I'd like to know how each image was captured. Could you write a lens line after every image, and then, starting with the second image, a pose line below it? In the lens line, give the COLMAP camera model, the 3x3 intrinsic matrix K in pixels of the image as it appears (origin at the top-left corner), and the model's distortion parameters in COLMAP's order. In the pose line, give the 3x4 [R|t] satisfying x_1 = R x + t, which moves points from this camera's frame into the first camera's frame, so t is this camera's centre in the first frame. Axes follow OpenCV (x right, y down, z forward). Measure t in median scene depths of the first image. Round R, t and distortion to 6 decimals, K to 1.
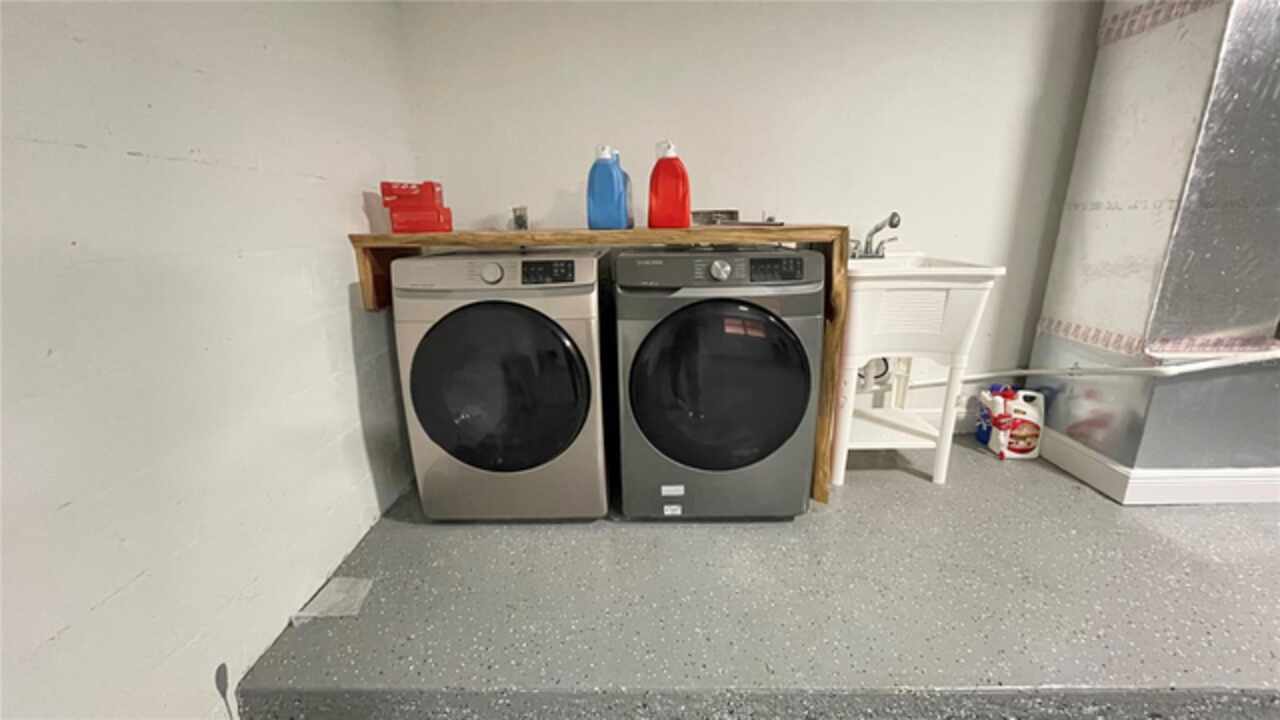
lens RADIAL K [[520.1, 0, 643.1], [0, 520.1, 359.8], [0, 0, 1]] dist [0.004252, -0.000302]
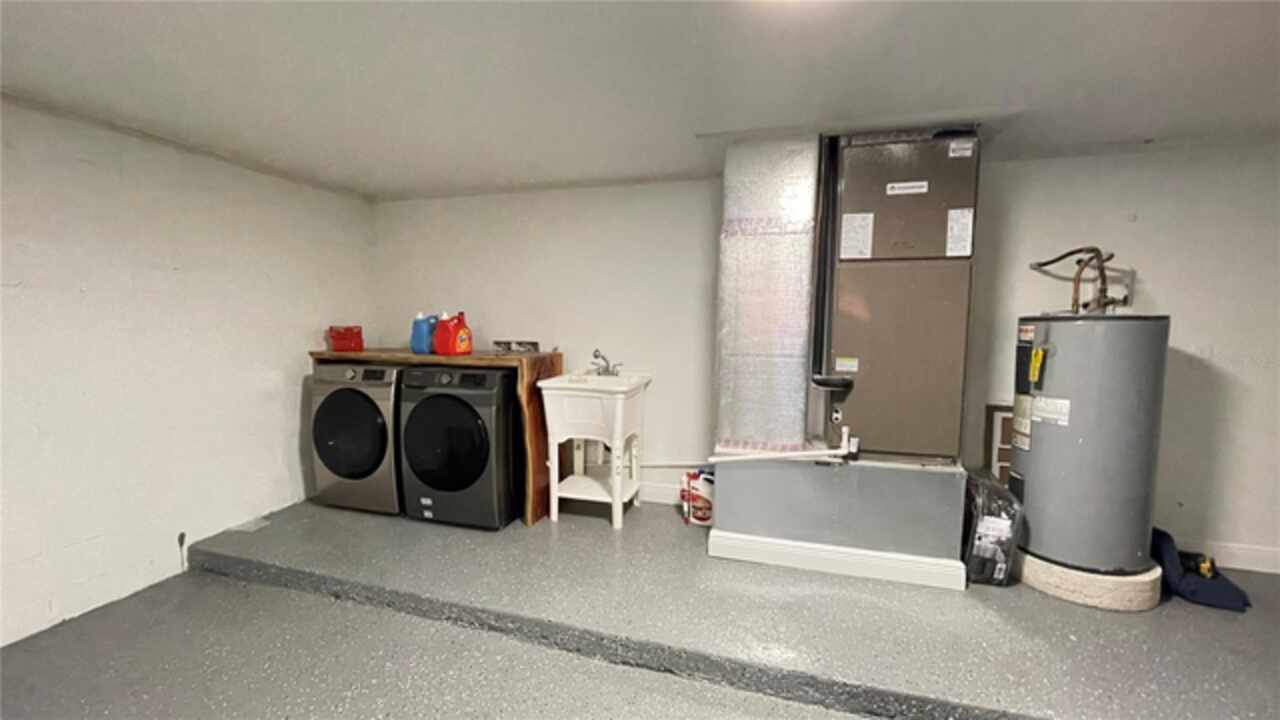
lens RADIAL K [[520.1, 0, 635.6], [0, 520.1, 357.0], [0, 0, 1]] dist [0.004252, -0.000302]
pose [[0.955984, 0.043688, -0.290149, 1.239627], [-0.094363, 0.982098, -0.163033, -0.007554], [0.277833, 0.183236, 0.942992, -0.558547]]
